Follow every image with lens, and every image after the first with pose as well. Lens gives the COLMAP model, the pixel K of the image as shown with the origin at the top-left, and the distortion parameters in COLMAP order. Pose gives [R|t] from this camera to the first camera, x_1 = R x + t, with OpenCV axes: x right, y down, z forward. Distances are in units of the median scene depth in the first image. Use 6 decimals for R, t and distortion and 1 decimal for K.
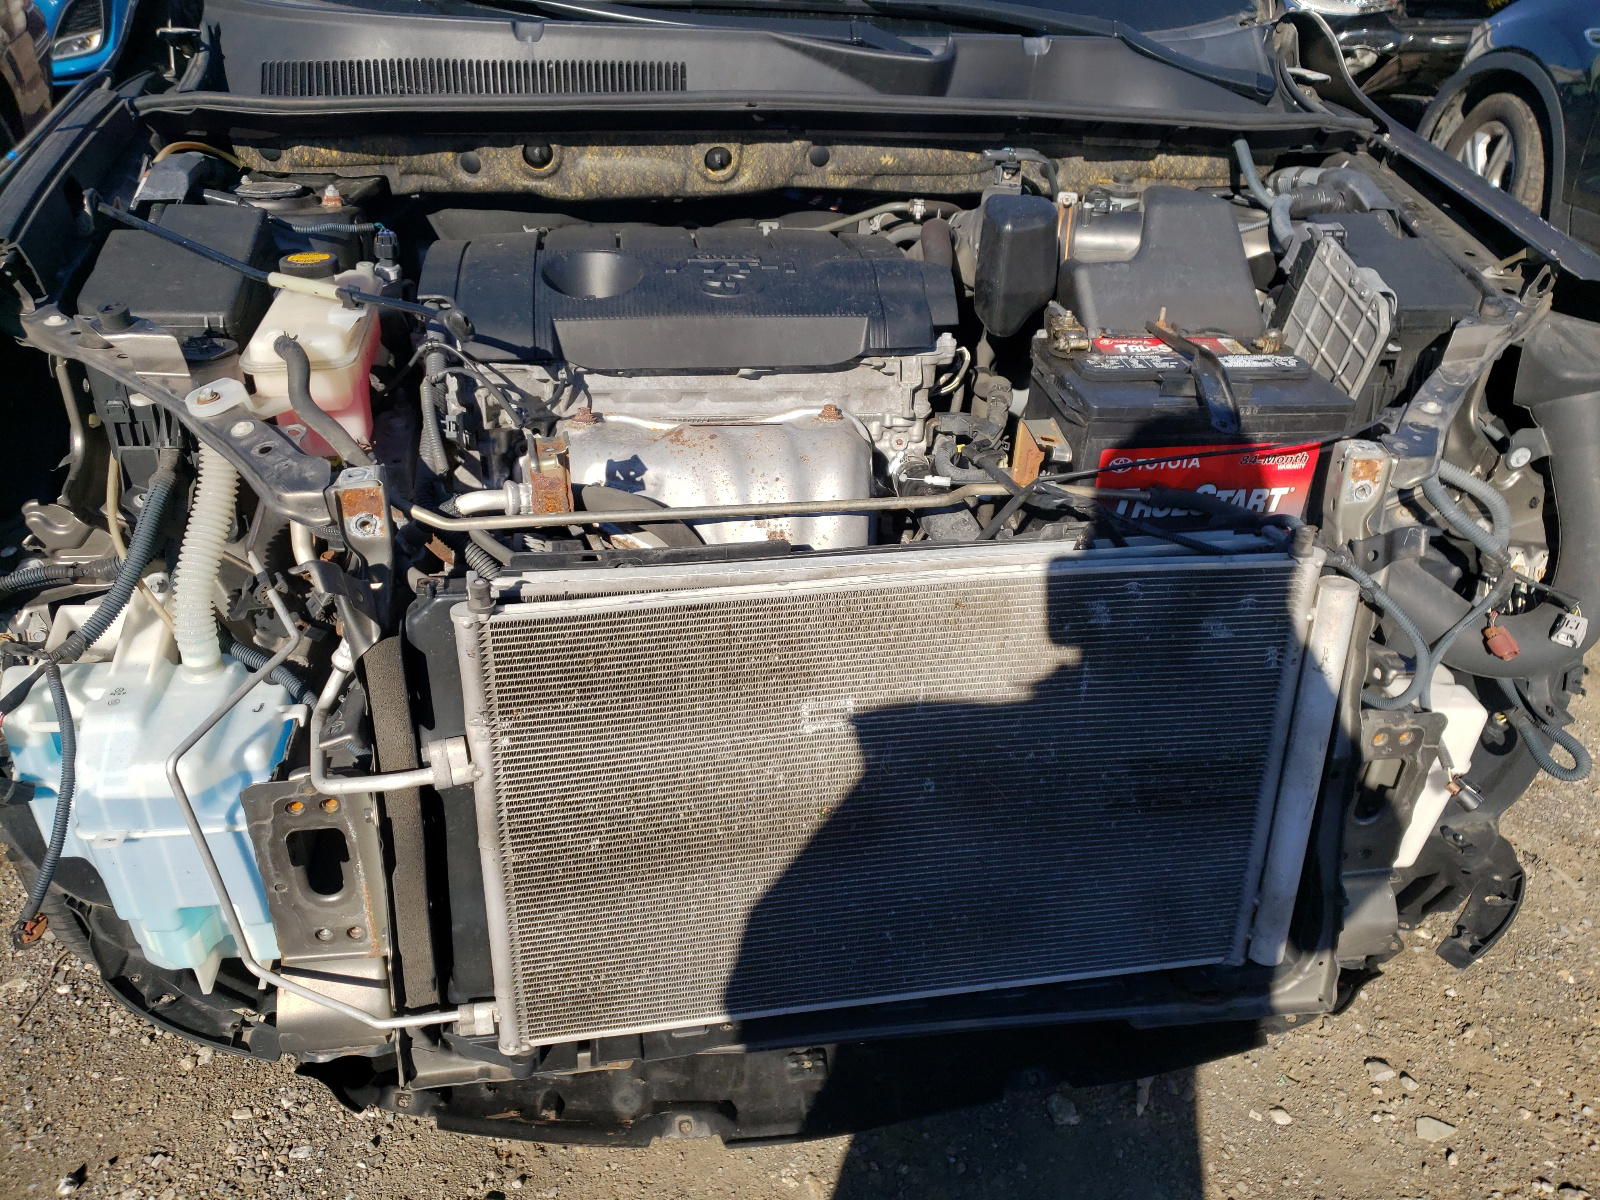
lens RADIAL K [[1255.2, 0, 799.9], [0, 1255.2, 692.7], [0, 0, 1]] dist [-0.012885, -0.005917]
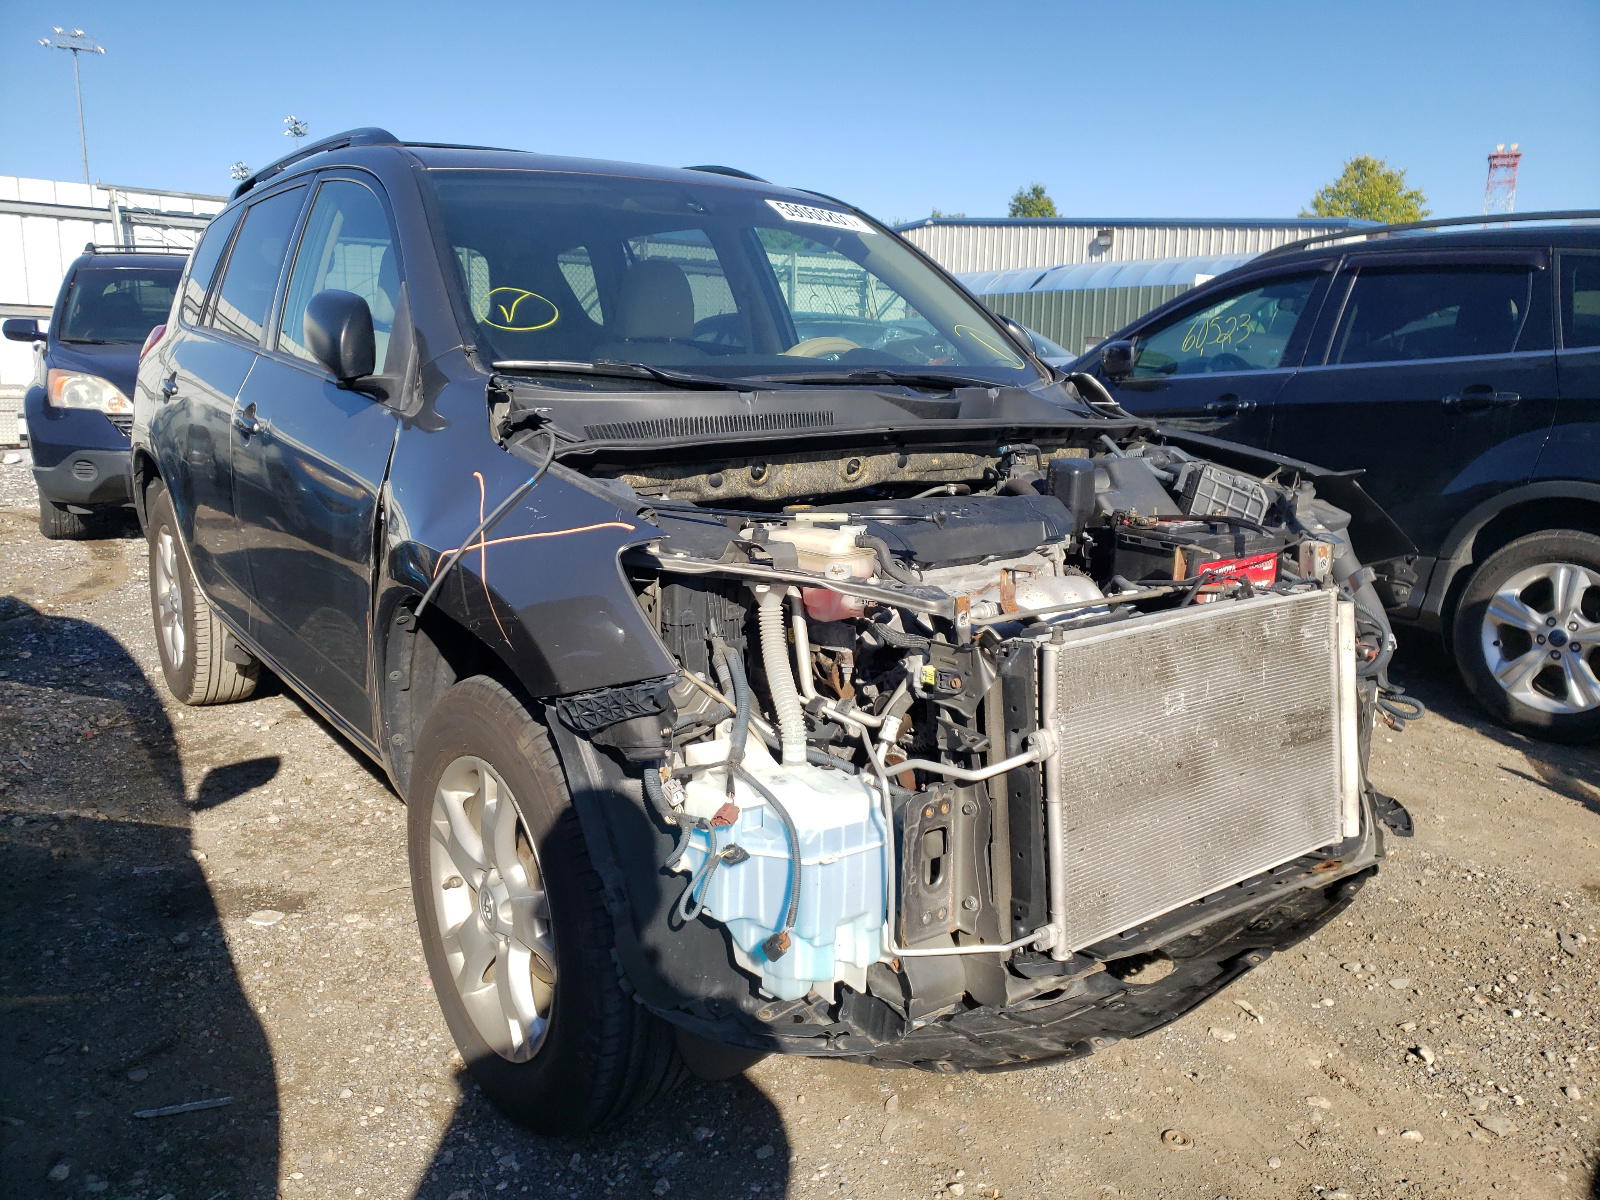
lens RADIAL K [[1255.2, 0, 799.9], [0, 1255.2, 692.7], [0, 0, 1]] dist [-0.012885, -0.005917]
pose [[0.900793, -0.157352, 0.404738, -0.804655], [0.277495, 0.925495, -0.257790, 0.216518], [-0.334020, 0.344528, 0.877343, -0.246507]]
